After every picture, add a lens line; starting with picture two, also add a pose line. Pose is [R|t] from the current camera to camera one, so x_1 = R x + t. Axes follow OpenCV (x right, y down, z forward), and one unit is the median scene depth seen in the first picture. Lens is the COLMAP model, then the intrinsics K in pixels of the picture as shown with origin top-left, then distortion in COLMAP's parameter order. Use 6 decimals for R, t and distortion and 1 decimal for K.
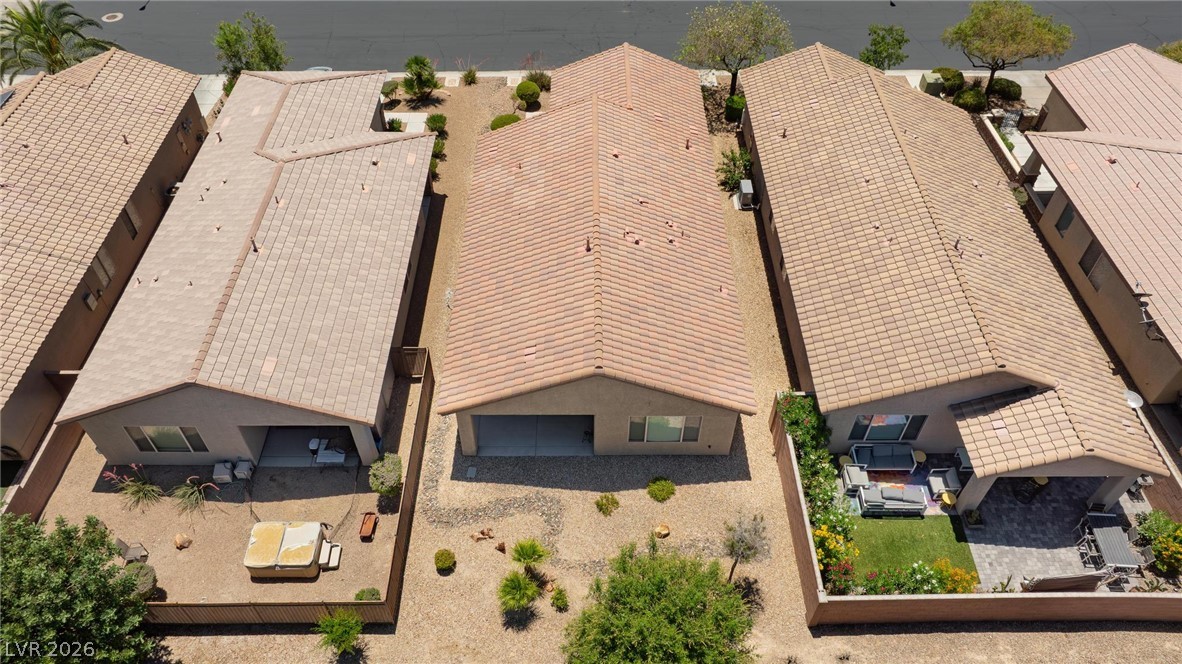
lens RADIAL K [[820.8, 0, 592.8], [0, 820.8, 326.6], [0, 0, 1]] dist [-0.015107, 0.000590]
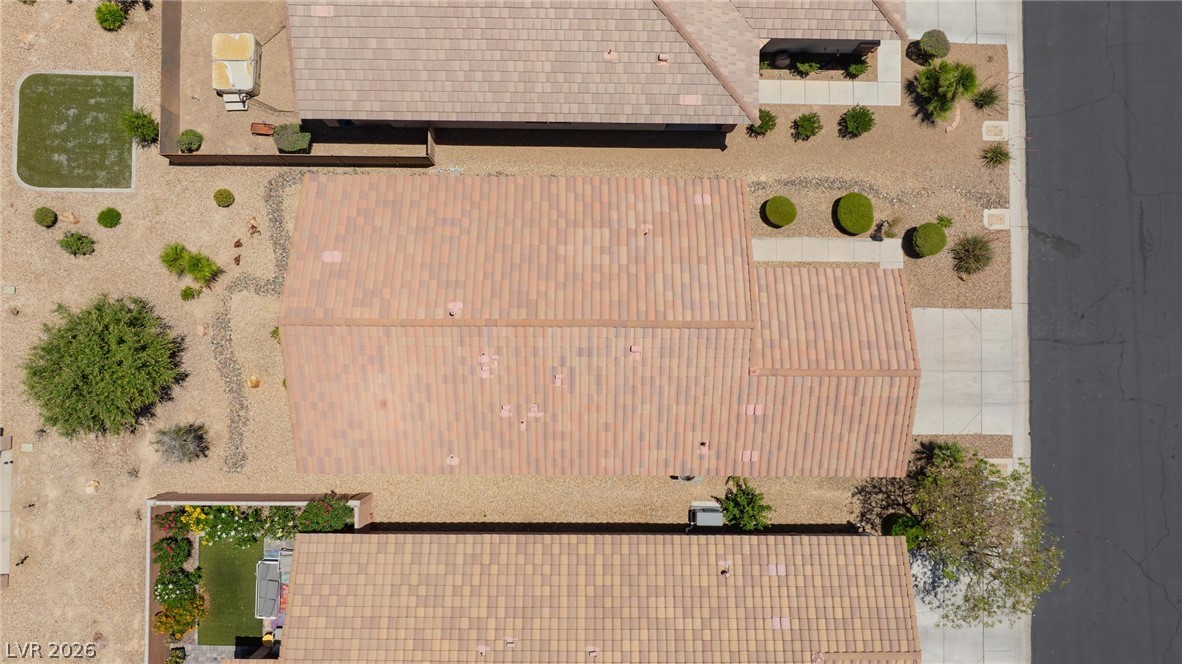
lens RADIAL K [[820.8, 0, 592.8], [0, 820.8, 326.6], [0, 0, 1]] dist [-0.015107, 0.000590]
pose [[-0.013423, 0.999005, -0.042523, 0.048947], [-0.745839, 0.018322, 0.665874, -0.852477], [0.665990, 0.040653, 0.744852, 0.440858]]
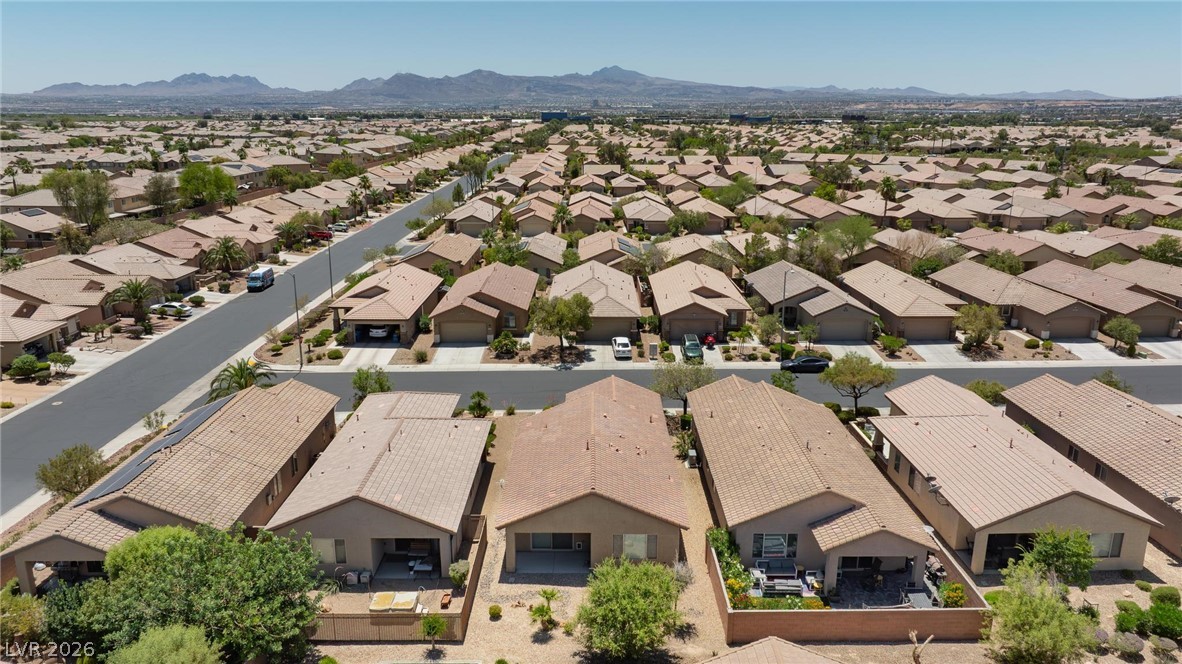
lens RADIAL K [[820.8, 0, 592.8], [0, 820.8, 326.6], [0, 0, 1]] dist [-0.015107, 0.000590]
pose [[0.999960, -0.004800, -0.007609, 0.020073], [-0.000038, 0.843499, -0.537131, 0.621633], [0.008997, 0.537110, 0.843464, -0.575723]]
